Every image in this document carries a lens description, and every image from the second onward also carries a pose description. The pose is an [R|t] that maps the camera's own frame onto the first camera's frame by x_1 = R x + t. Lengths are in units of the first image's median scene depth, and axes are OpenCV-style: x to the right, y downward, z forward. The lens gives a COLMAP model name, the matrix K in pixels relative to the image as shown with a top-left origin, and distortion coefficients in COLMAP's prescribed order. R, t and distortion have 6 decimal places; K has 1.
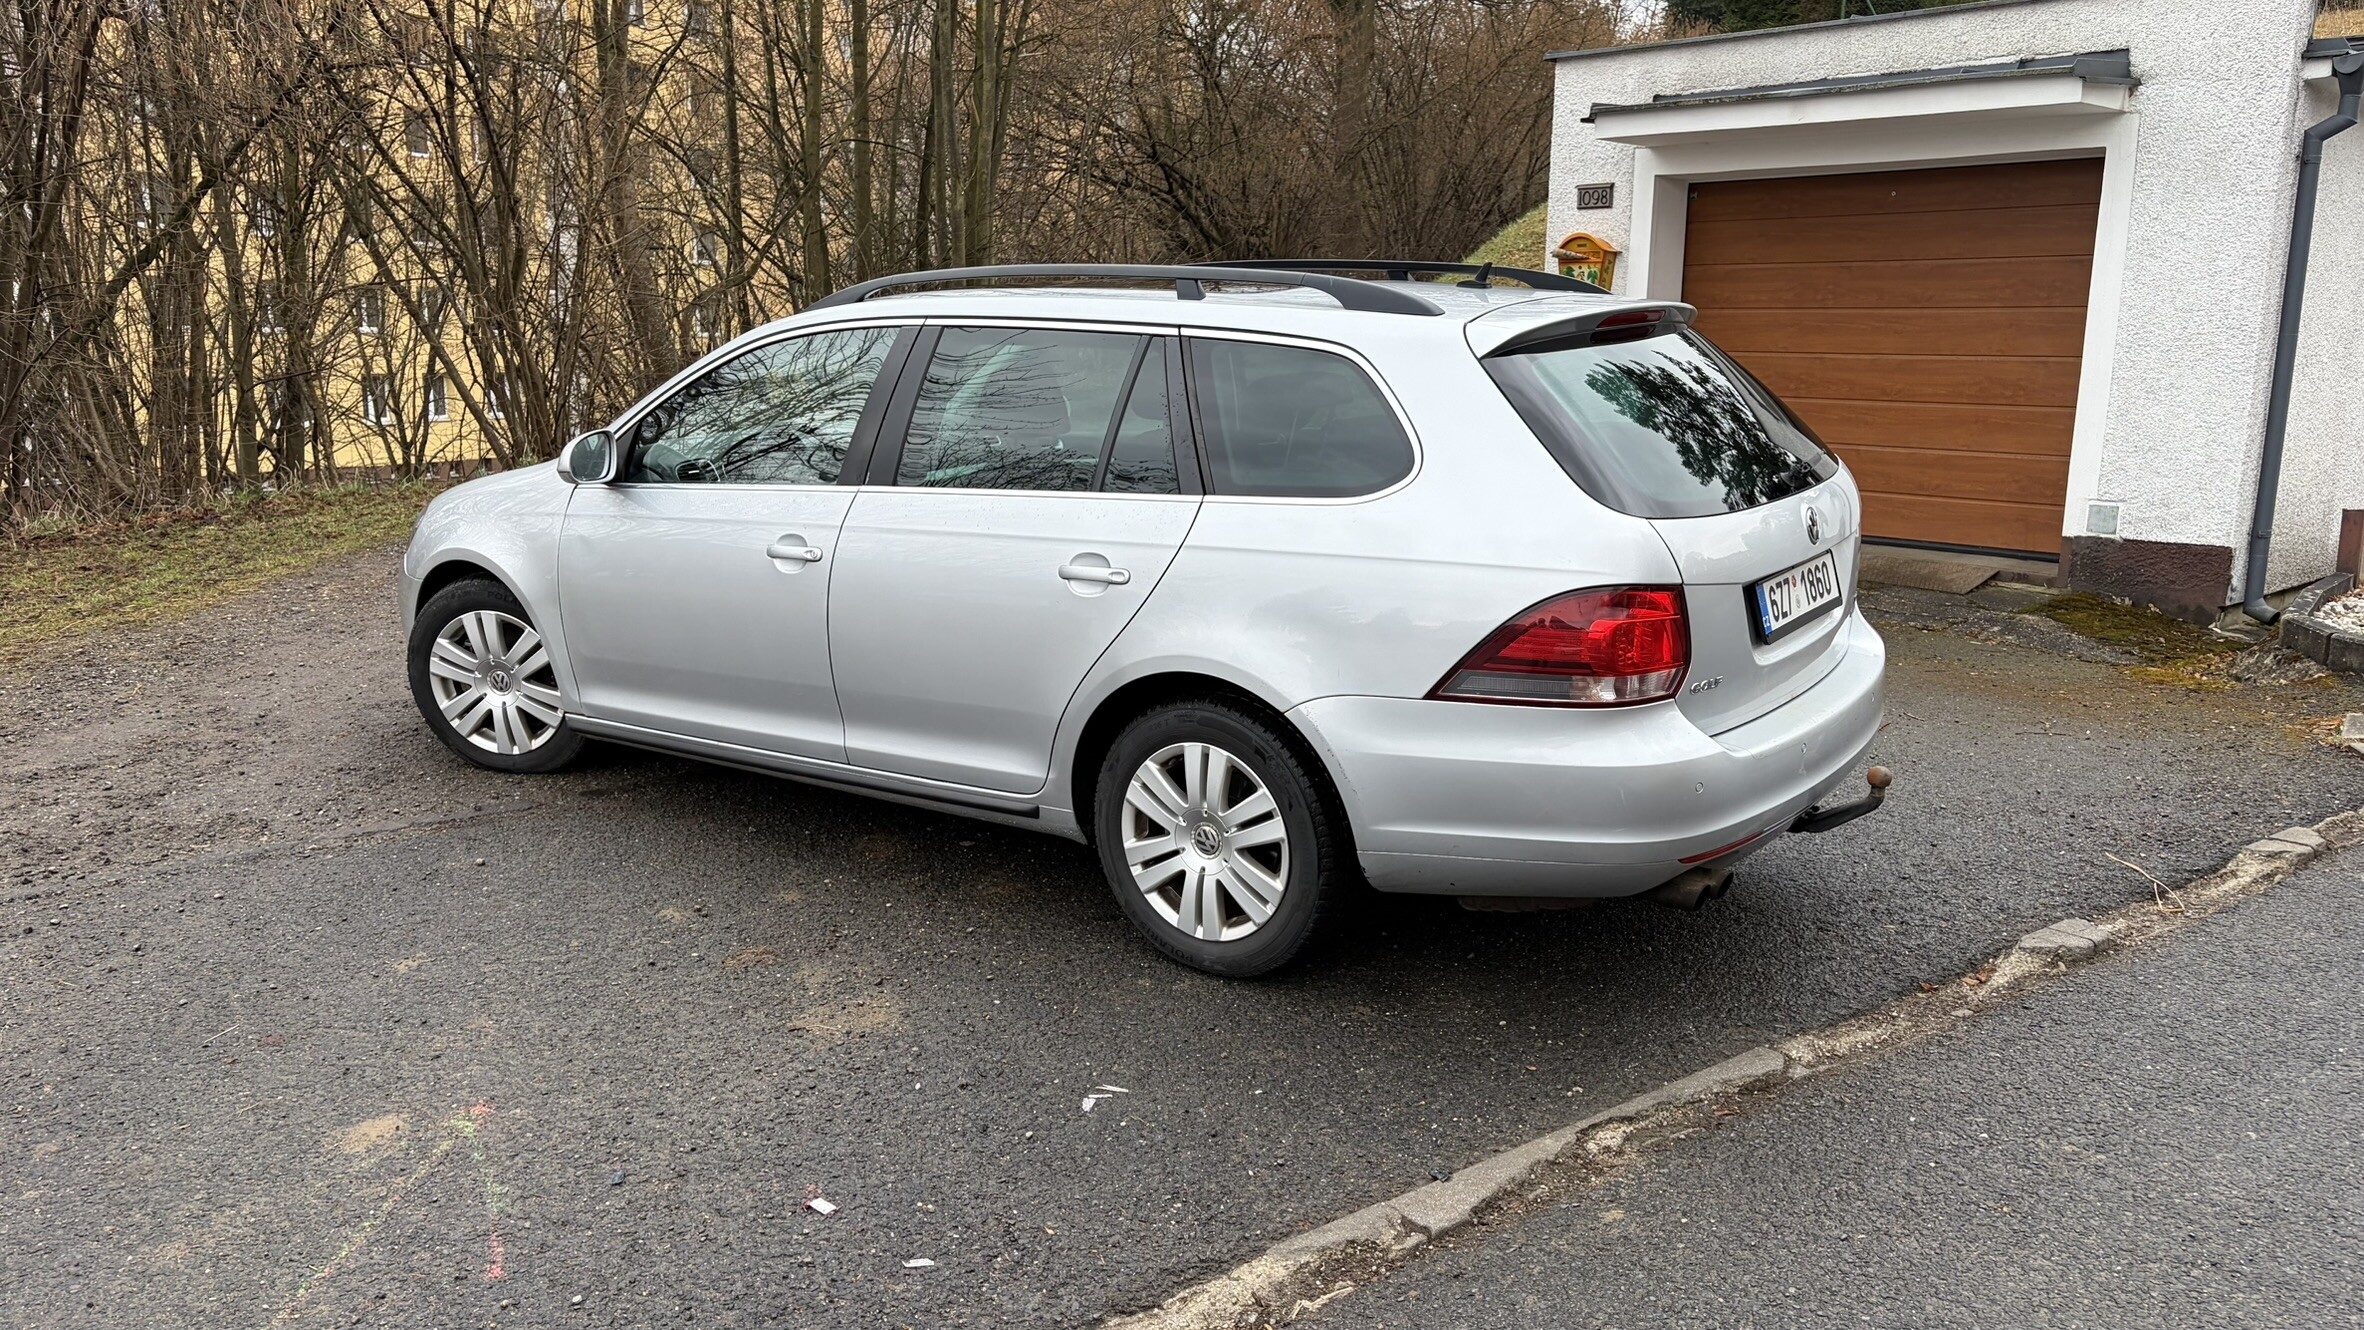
lens RADIAL K [[1794.2, 0, 1177.1], [0, 1794.2, 648.5], [0, 0, 1]] dist [0.049124, -0.040505]
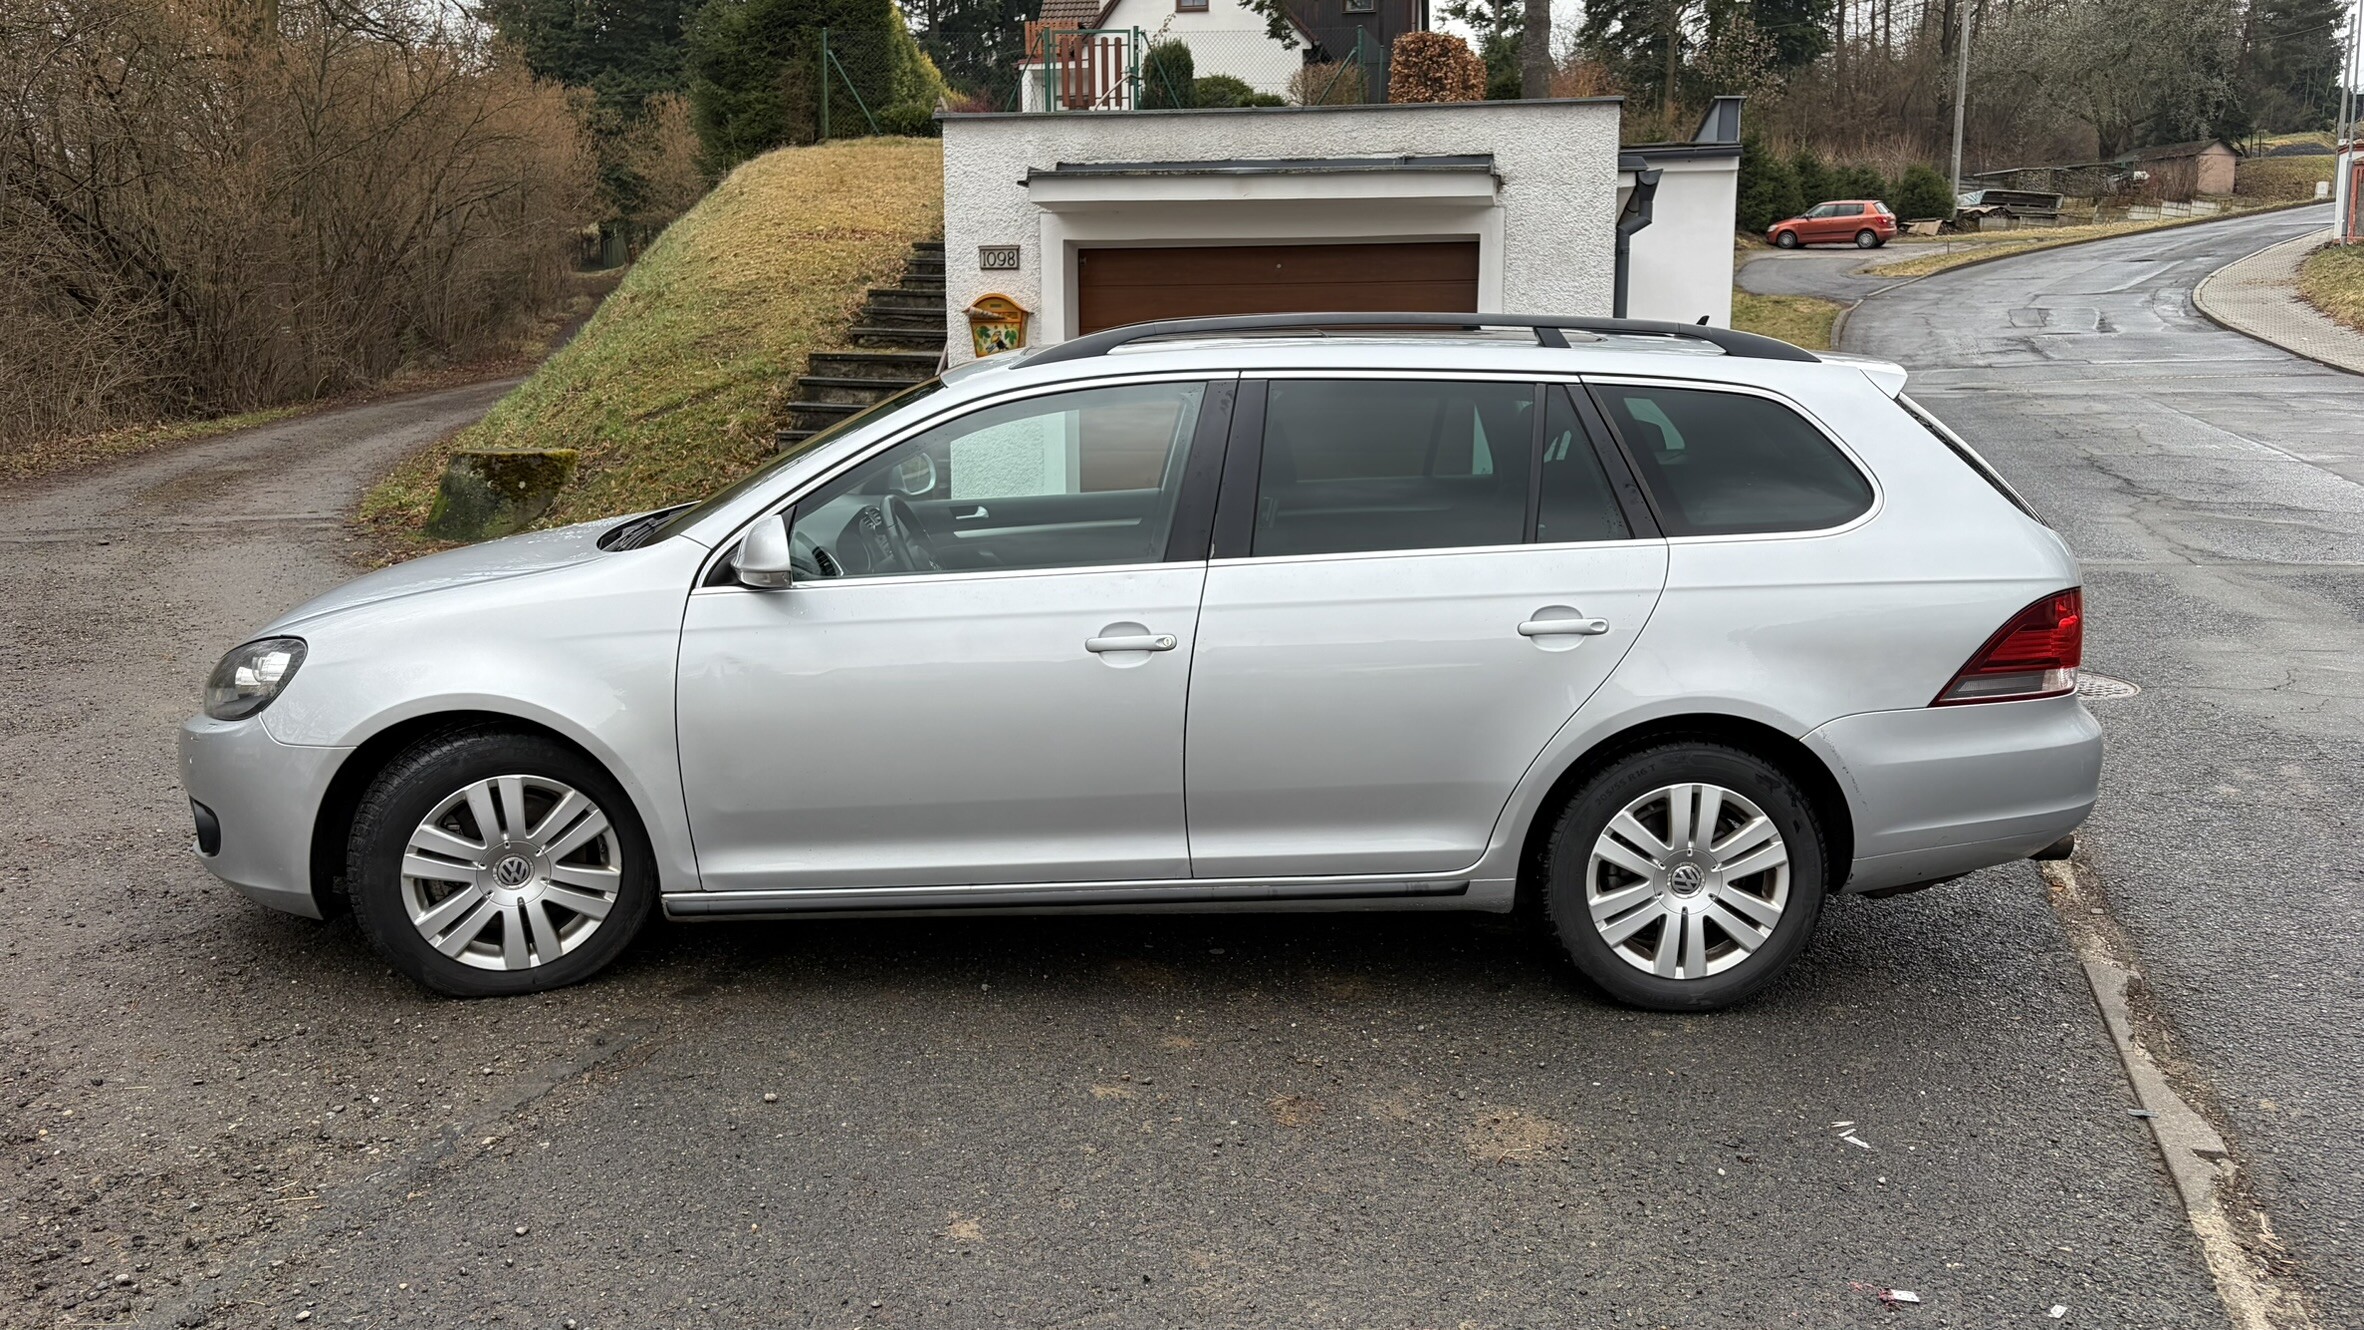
lens RADIAL K [[1786.5, 0, 1182.0], [0, 1786.5, 665.0], [0, 0, 1]] dist [0.074241, -0.084958]
pose [[0.801032, -0.099780, 0.590247, -0.740153], [0.114780, 0.993317, 0.012150, -0.053736], [-0.587514, 0.058016, 0.807131, 0.320179]]
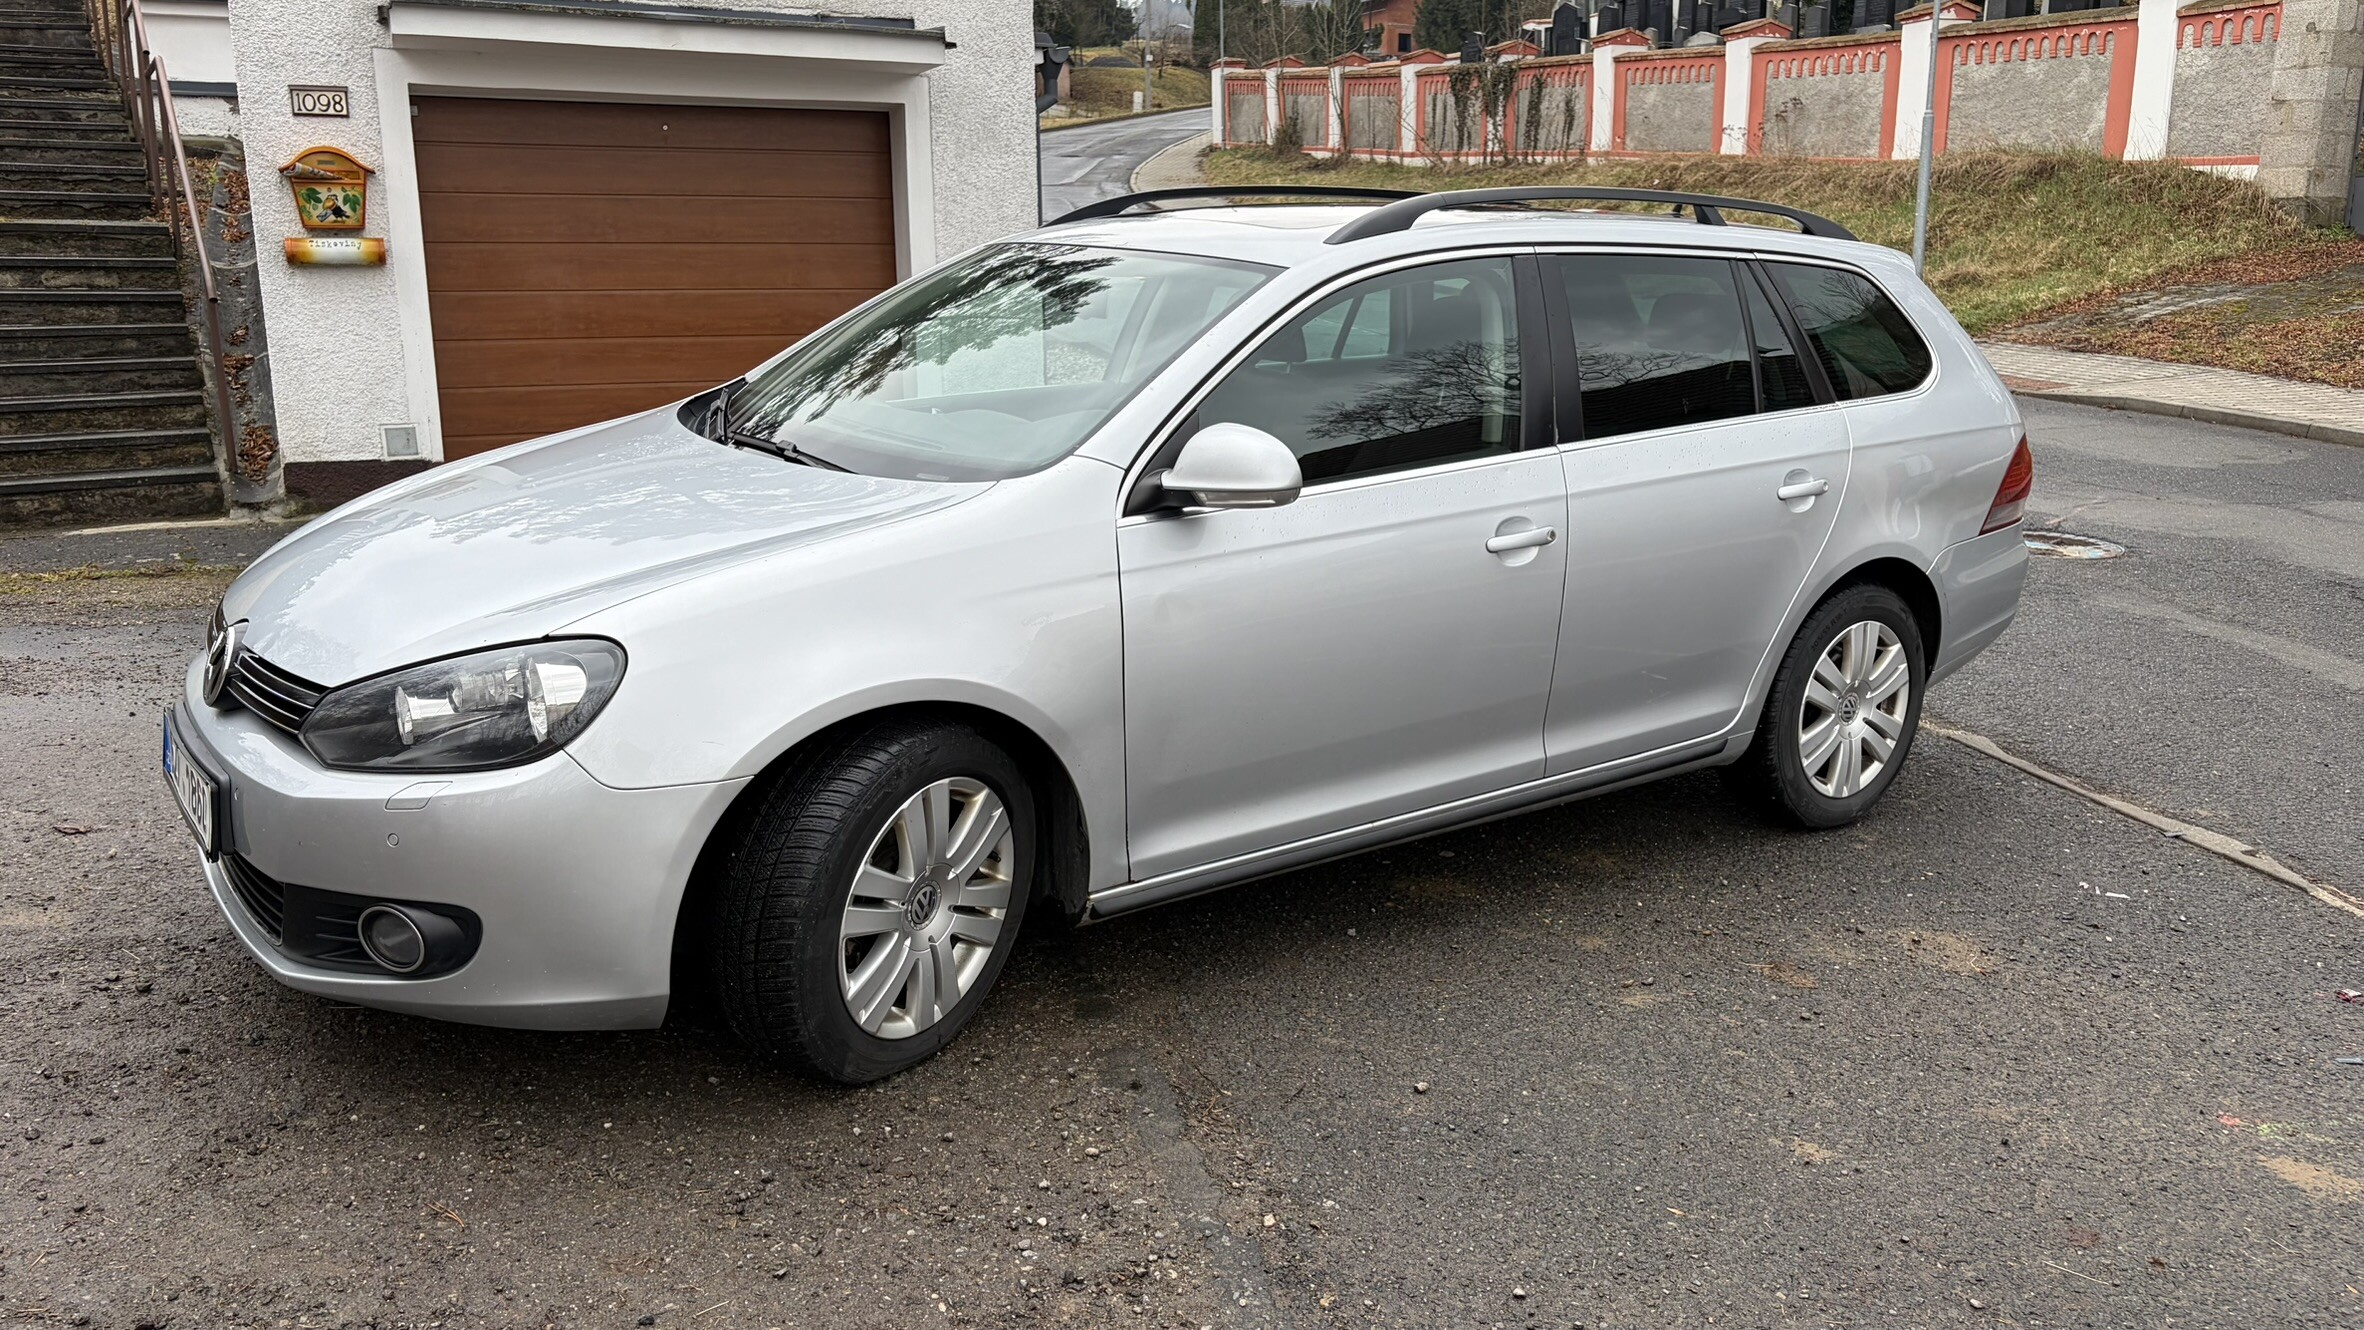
lens RADIAL K [[1798.3, 0, 1182.8], [0, 1798.3, 658.0], [0, 0, 1]] dist [0.036801, -0.024955]
pose [[0.319293, -0.209420, 0.924227, -1.082375], [0.176240, 0.971385, 0.159220, -0.166559], [-0.931124, 0.112047, 0.347065, 0.924005]]
